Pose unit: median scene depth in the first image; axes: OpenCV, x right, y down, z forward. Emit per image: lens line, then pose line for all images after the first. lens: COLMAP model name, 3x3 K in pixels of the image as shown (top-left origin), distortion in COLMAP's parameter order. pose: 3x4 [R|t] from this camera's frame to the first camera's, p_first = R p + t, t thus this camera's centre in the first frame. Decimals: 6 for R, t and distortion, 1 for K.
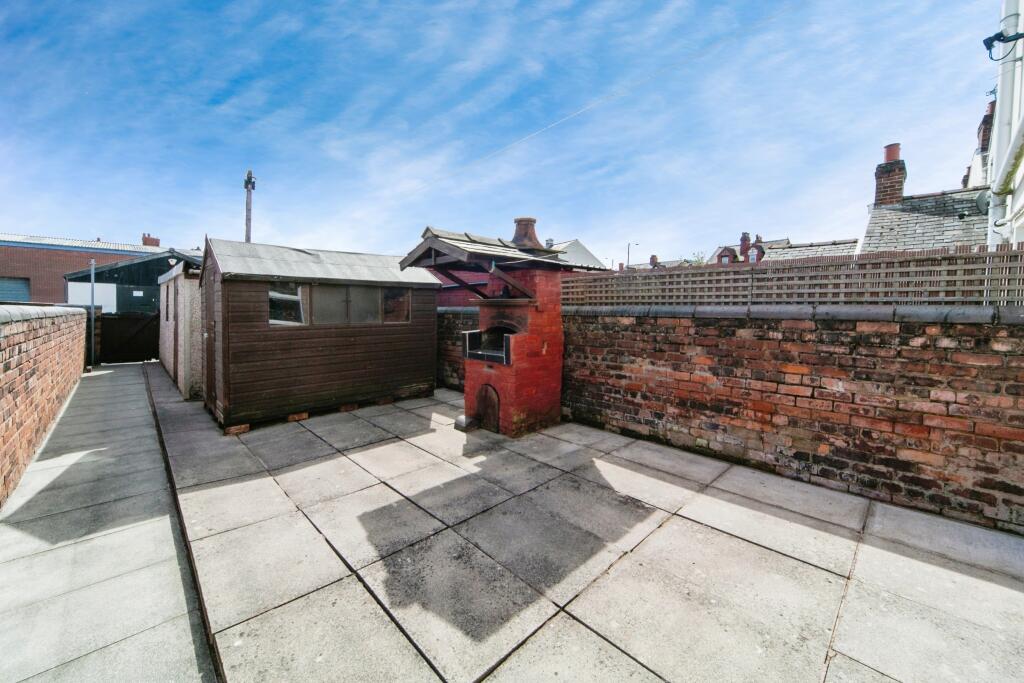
lens RADIAL K [[391.9, 0, 510.9], [0, 391.9, 325.2], [0, 0, 1]] dist [-0.000180, -0.000095]
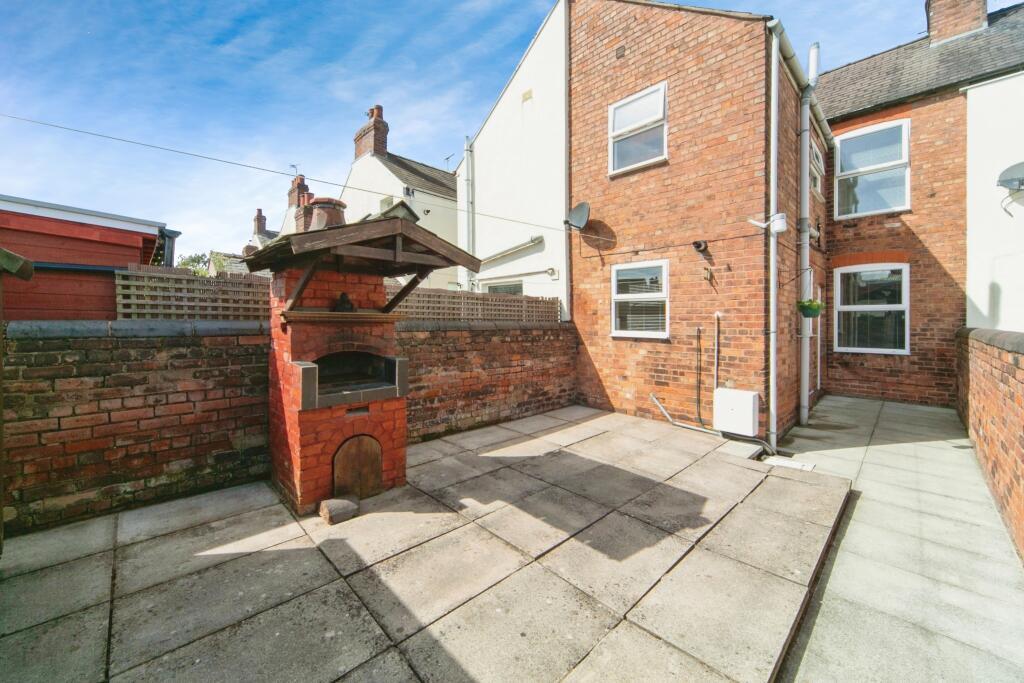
lens RADIAL K [[392.9, 0, 512.0], [0, 392.9, 341.5], [0, 0, 1]] dist [0.000105, -0.000111]
pose [[0.001403, -0.059801, 0.998209, -0.956954], [0.032738, 0.997678, 0.059723, -0.061204], [-0.999463, 0.032595, 0.003358, 0.927905]]
